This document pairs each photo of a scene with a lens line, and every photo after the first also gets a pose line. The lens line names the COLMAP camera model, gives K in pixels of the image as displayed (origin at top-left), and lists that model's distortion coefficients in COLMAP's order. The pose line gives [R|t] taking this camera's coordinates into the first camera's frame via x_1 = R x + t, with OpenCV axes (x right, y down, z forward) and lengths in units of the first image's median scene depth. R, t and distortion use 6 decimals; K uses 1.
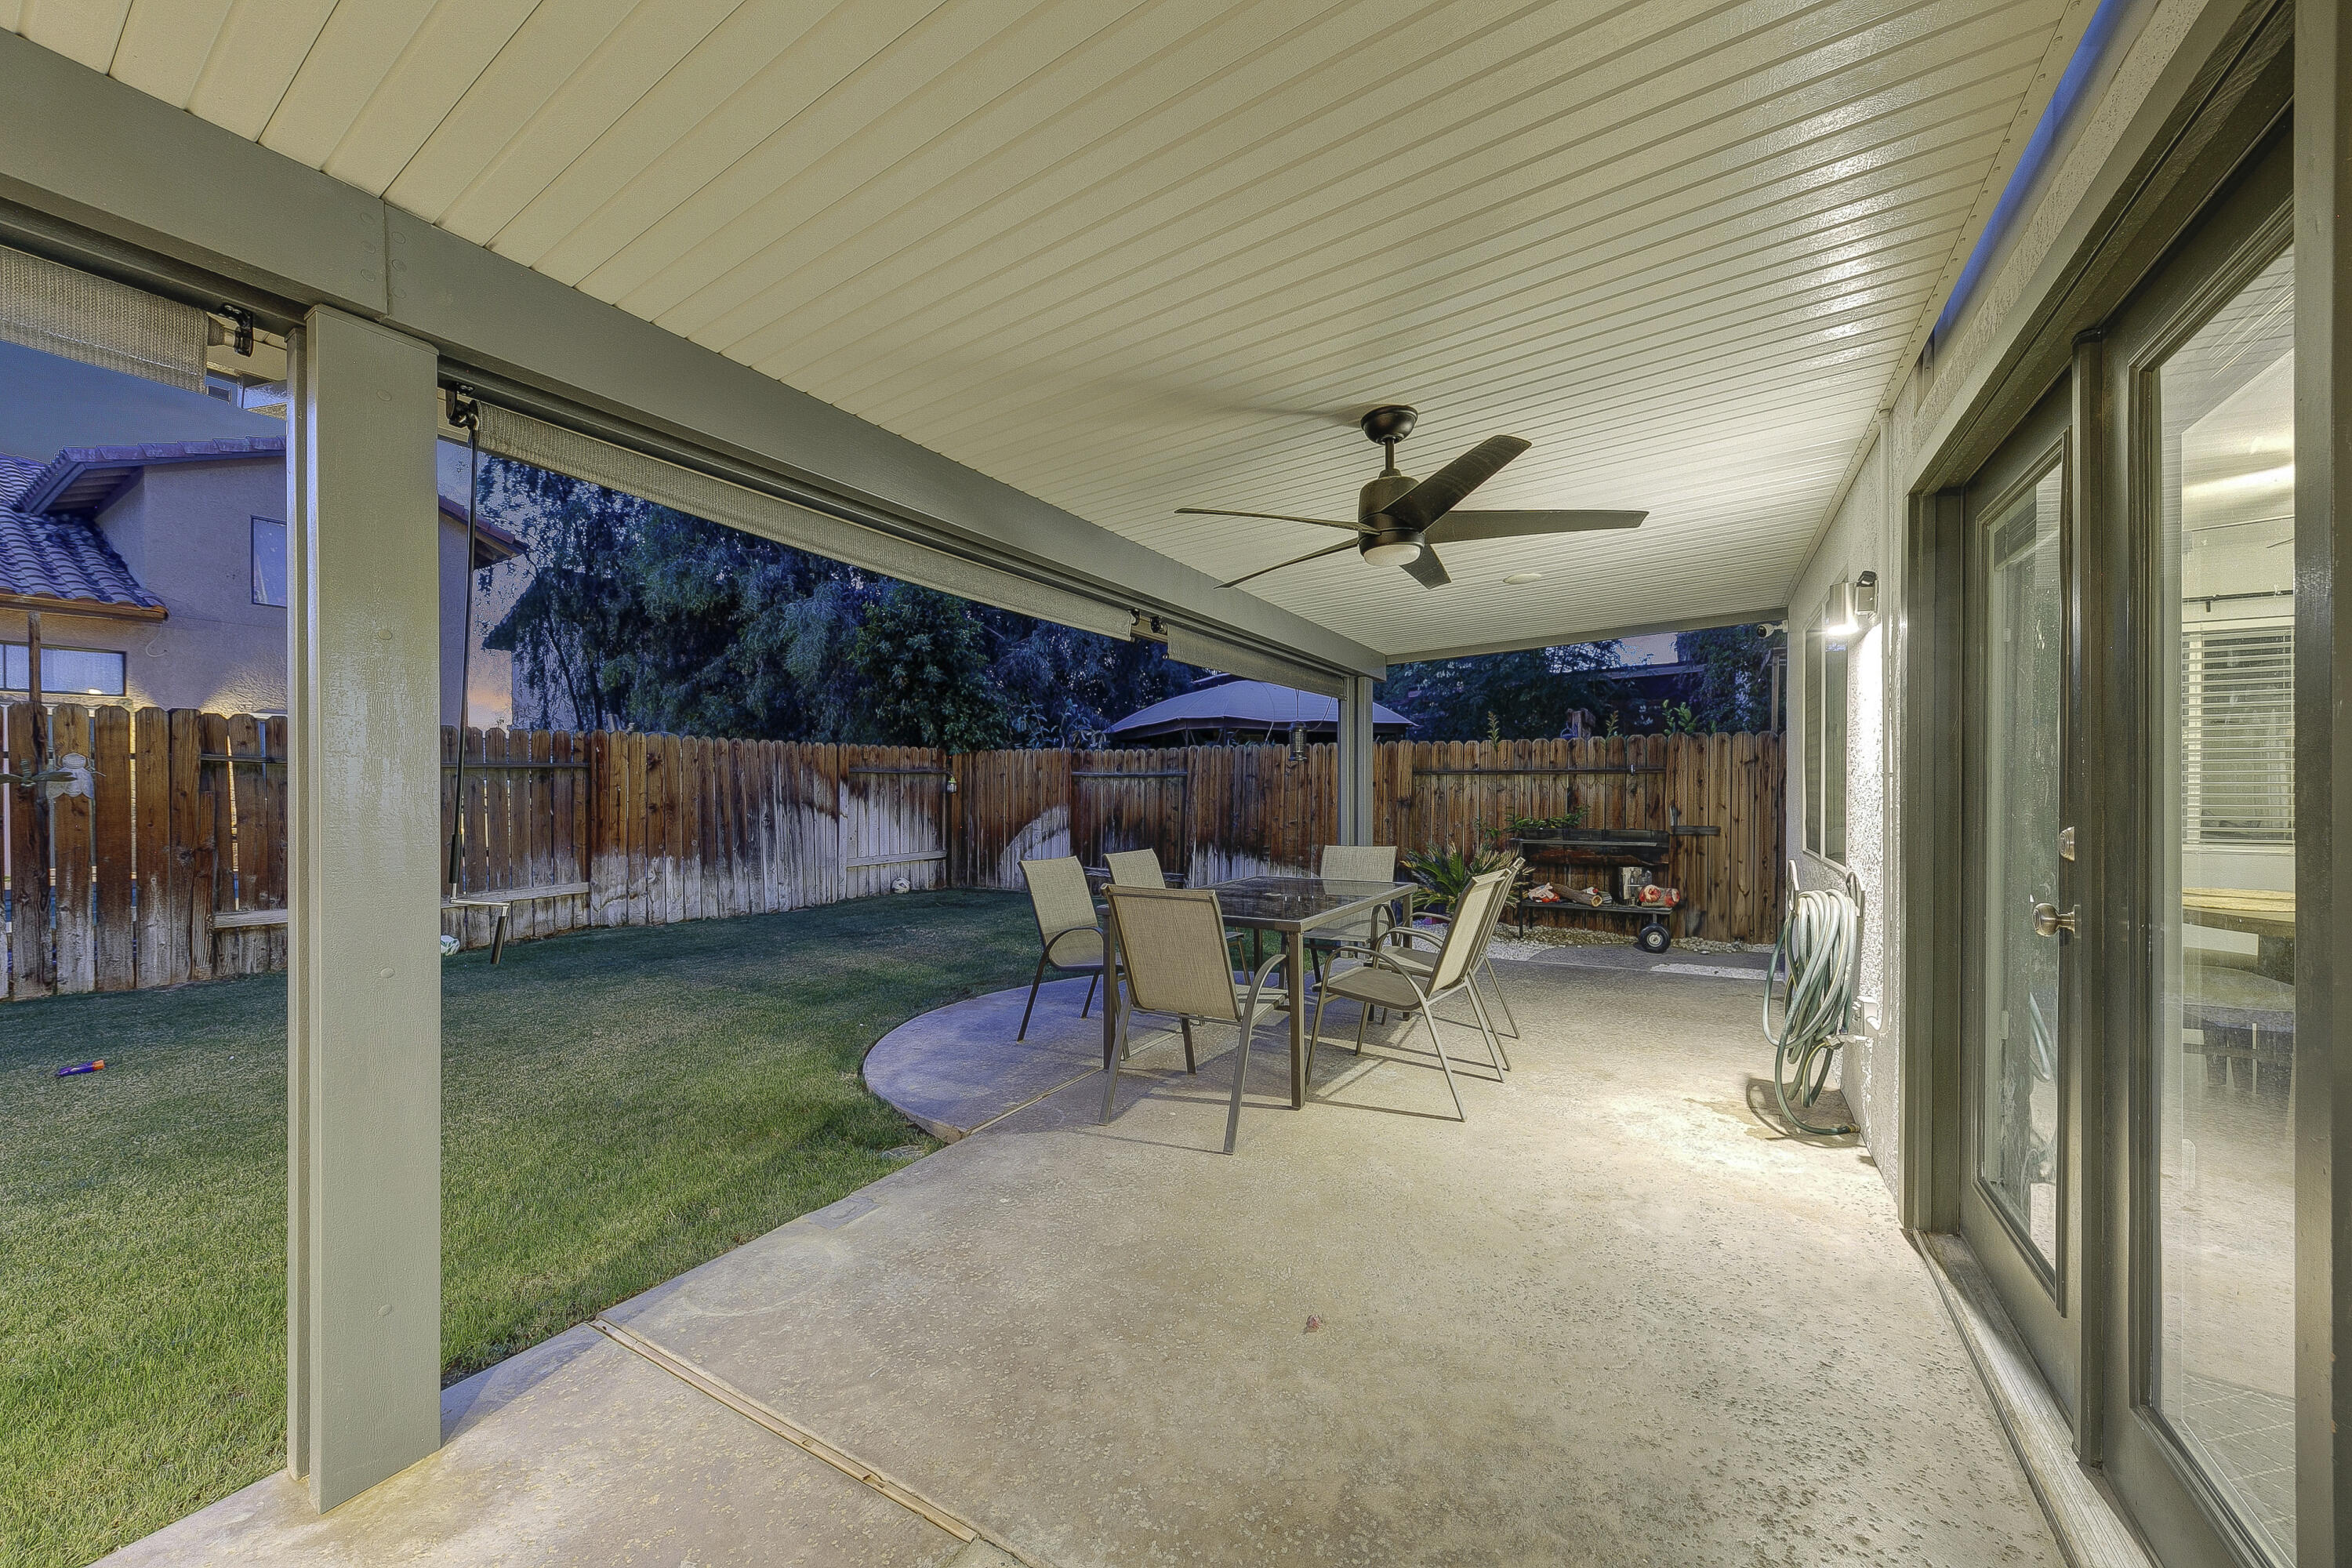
lens RADIAL K [[865.1, 0, 1186.4], [0, 865.1, 801.1], [0, 0, 1]] dist [0.004249, -0.000609]
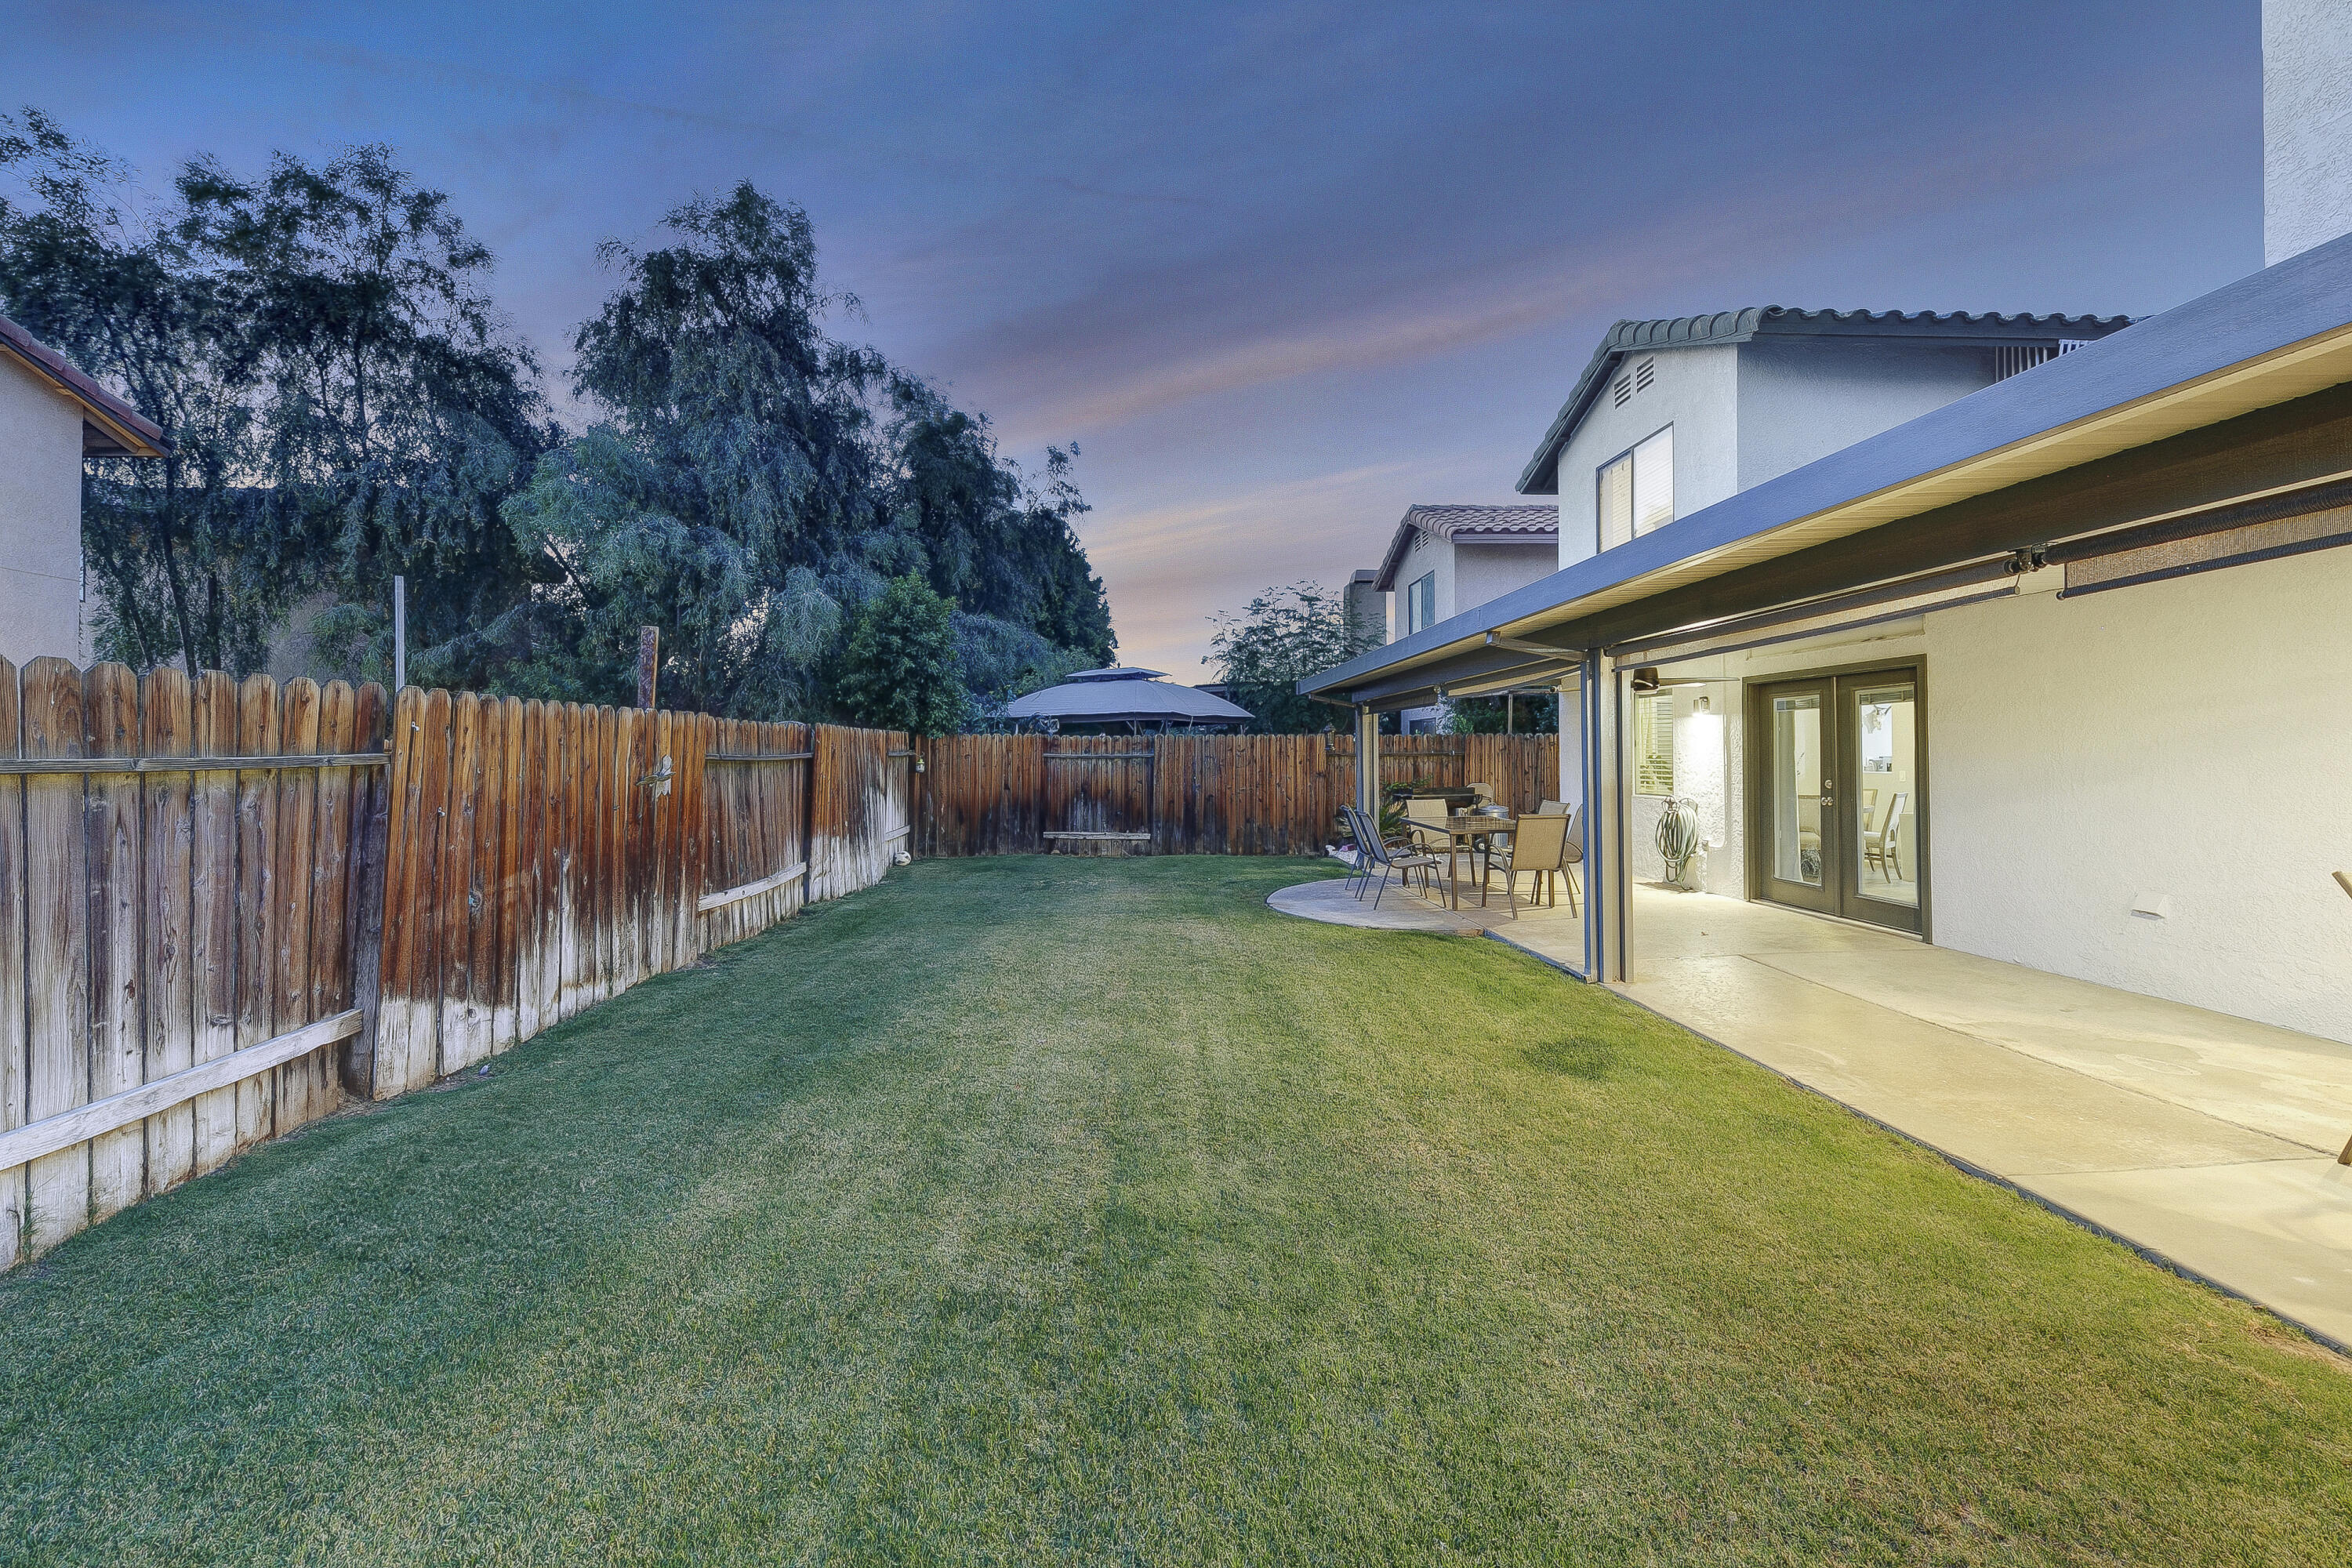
lens RADIAL K [[865.1, 0, 1206.6], [0, 865.1, 756.2], [0, 0, 1]] dist [0.004249, -0.000609]
pose [[0.819149, -0.007243, 0.573535, -0.864721], [0.014960, 0.999850, -0.008740, -0.021858], [-0.573385, 0.015739, 0.819135, -0.166099]]
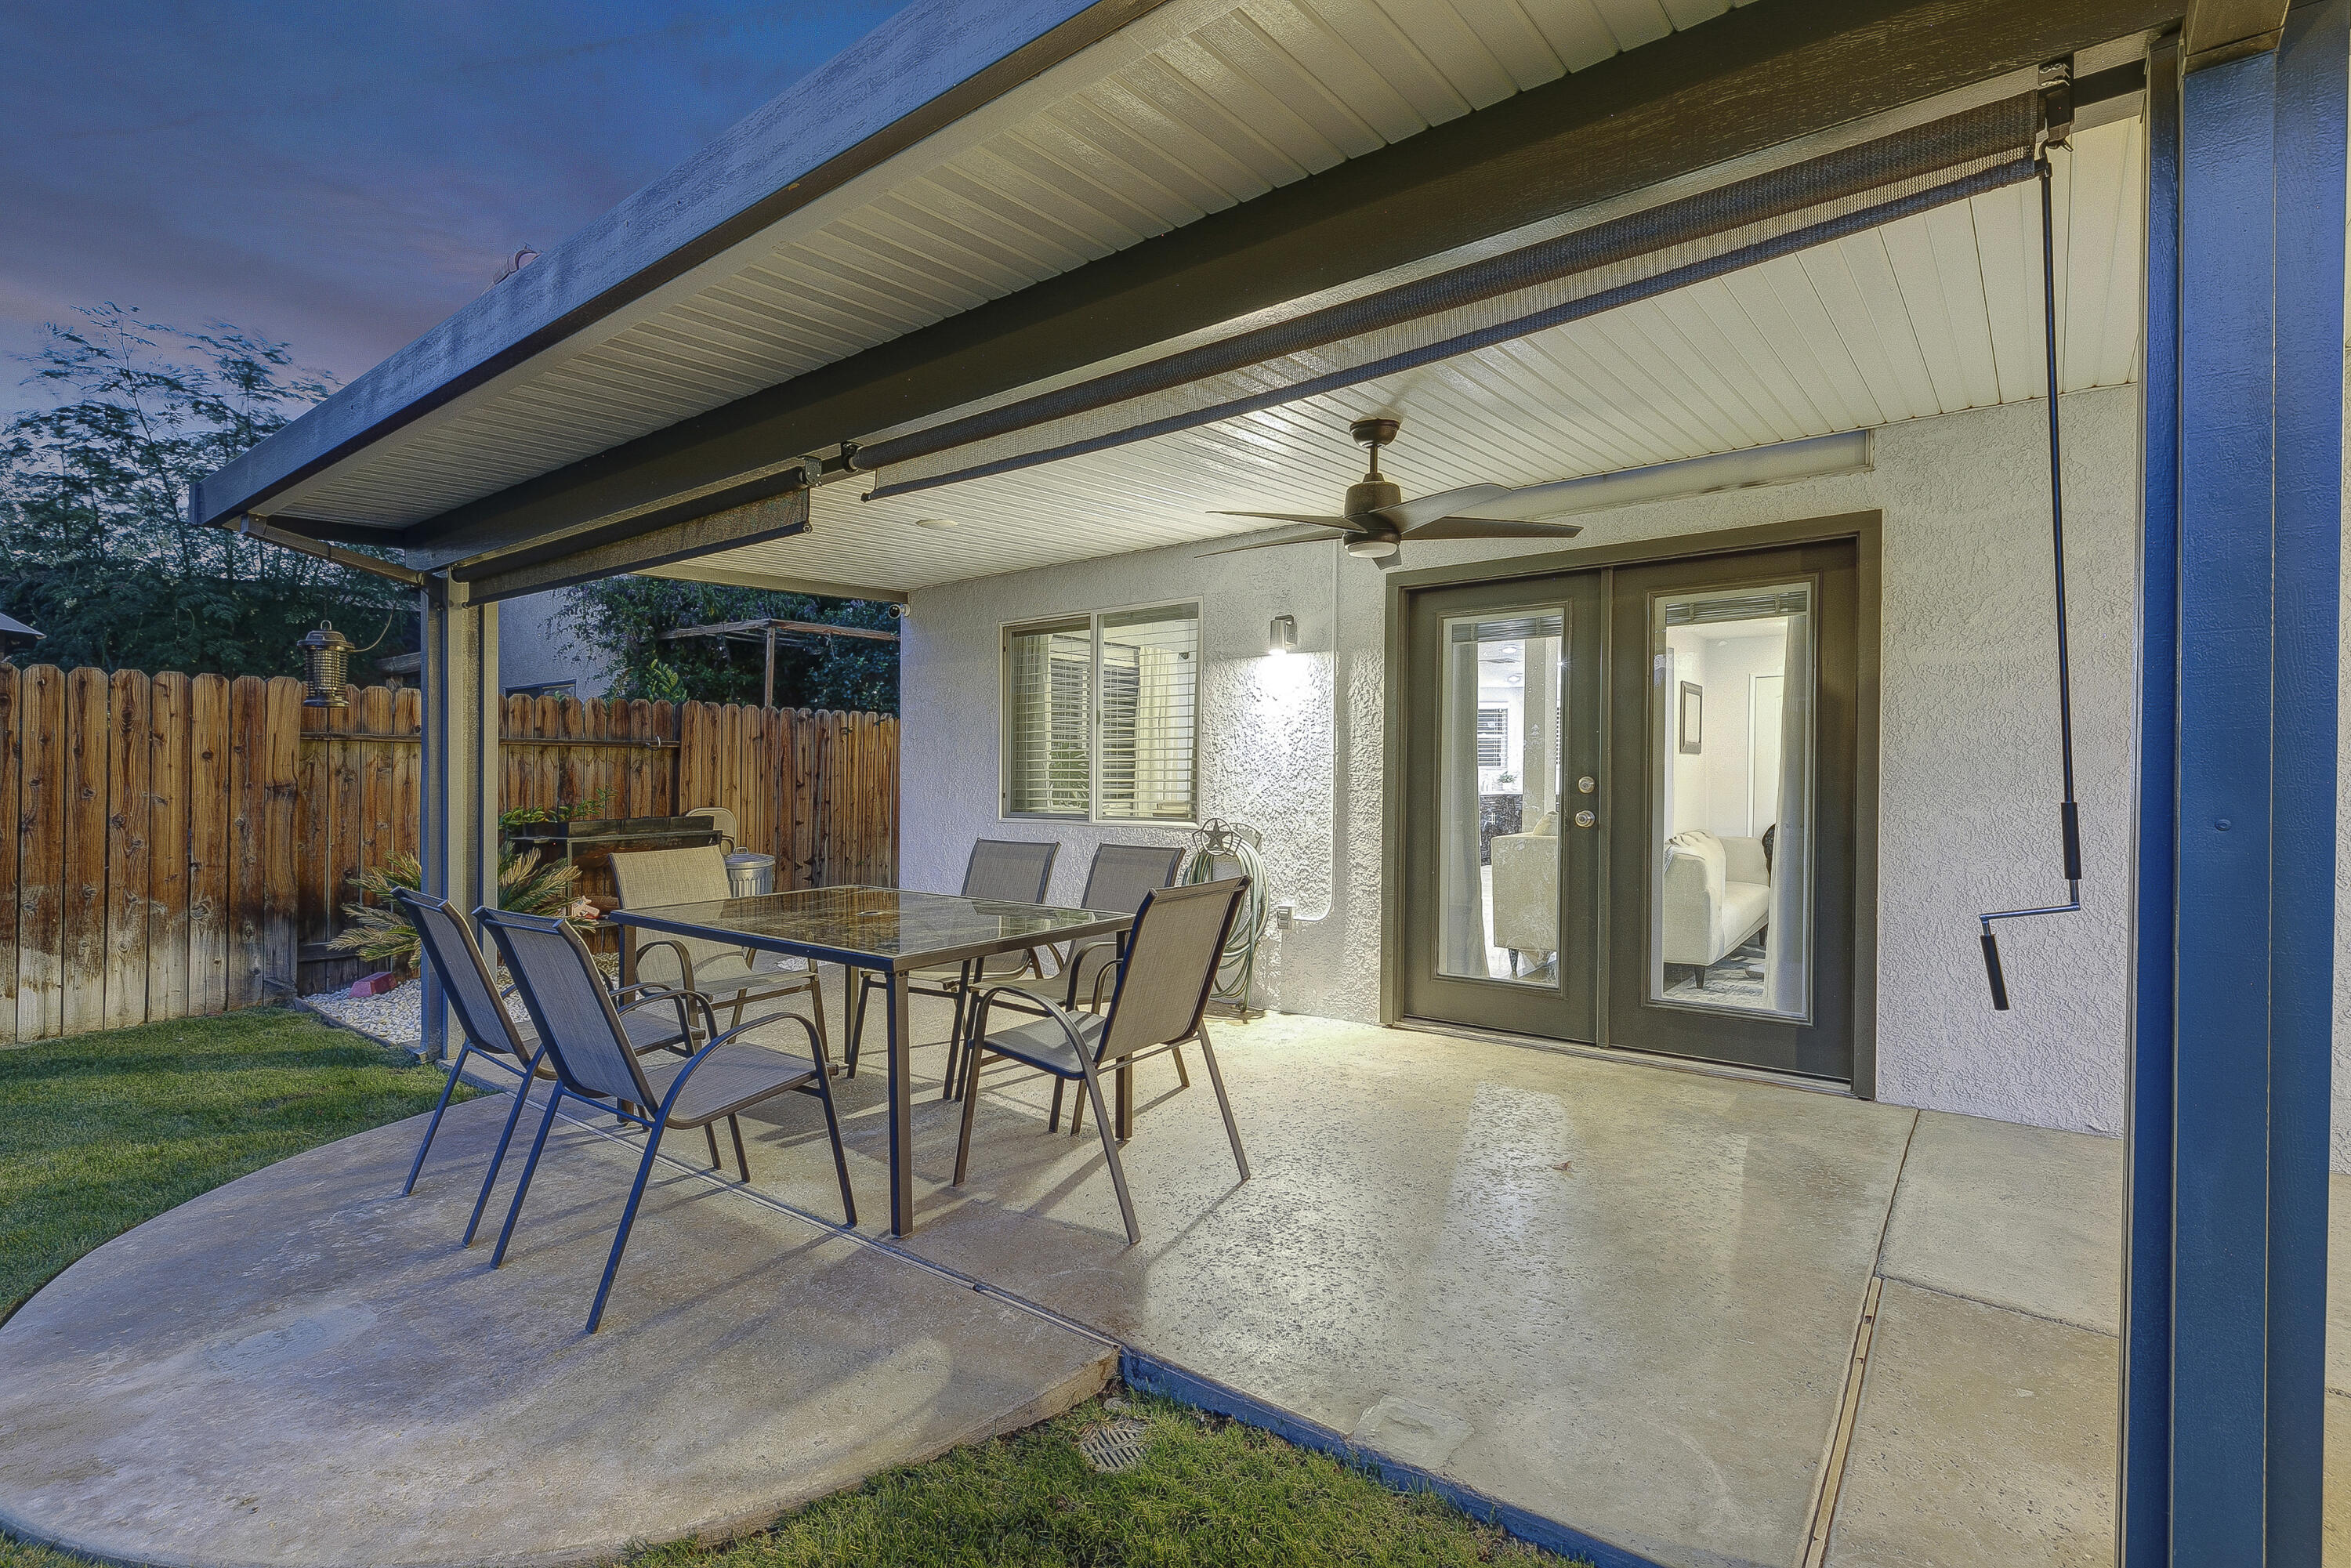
lens RADIAL K [[1076.4, 0, 1171.5], [0, 1076.4, 779.2], [0, 0, 1]] dist [0.013231, -0.004899]
pose [[0.139365, -0.005626, 0.990225, -0.389680], [0.015316, 0.999876, 0.003525, 0.001107], [-0.990123, 0.014675, 0.139434, 0.354547]]
